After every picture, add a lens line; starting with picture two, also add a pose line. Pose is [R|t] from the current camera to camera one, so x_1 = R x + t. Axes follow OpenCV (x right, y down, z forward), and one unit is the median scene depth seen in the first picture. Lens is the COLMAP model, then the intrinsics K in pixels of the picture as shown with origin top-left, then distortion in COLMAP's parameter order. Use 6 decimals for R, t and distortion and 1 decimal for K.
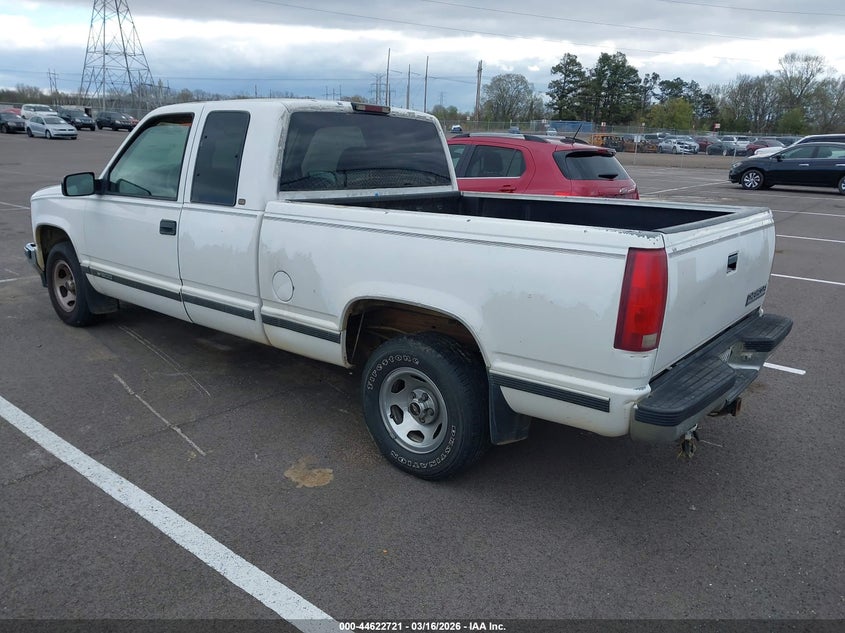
lens RADIAL K [[673.2, 0, 422.5], [0, 673.2, 316.5], [0, 0, 1]] dist [-0.002663, 0.001658]
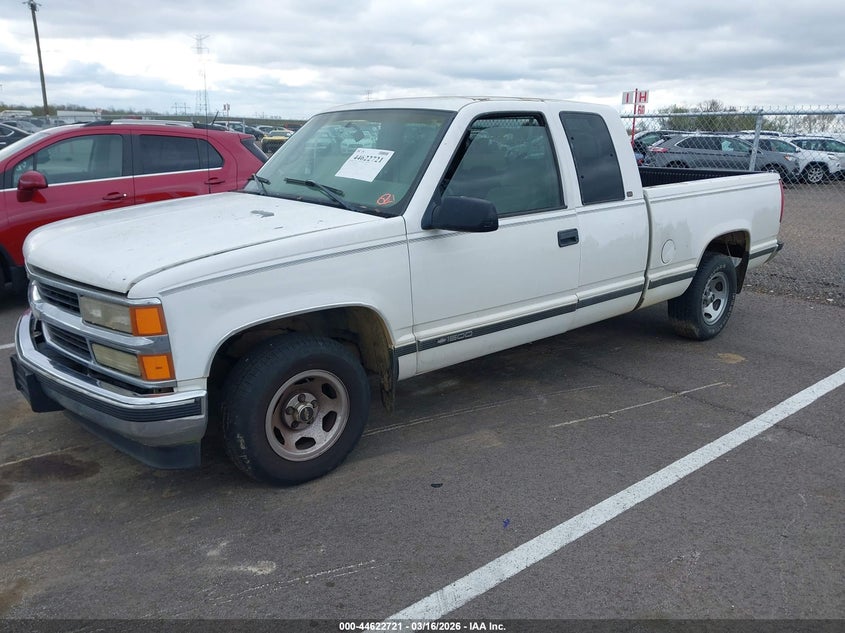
lens RADIAL K [[673.2, 0, 422.5], [0, 673.2, 316.5], [0, 0, 1]] dist [-0.002663, 0.001658]
pose [[0.187135, -0.295715, 0.936767, -1.333764], [0.241573, 0.938183, 0.247903, -0.313182], [-0.952167, 0.179906, 0.247004, 0.997294]]
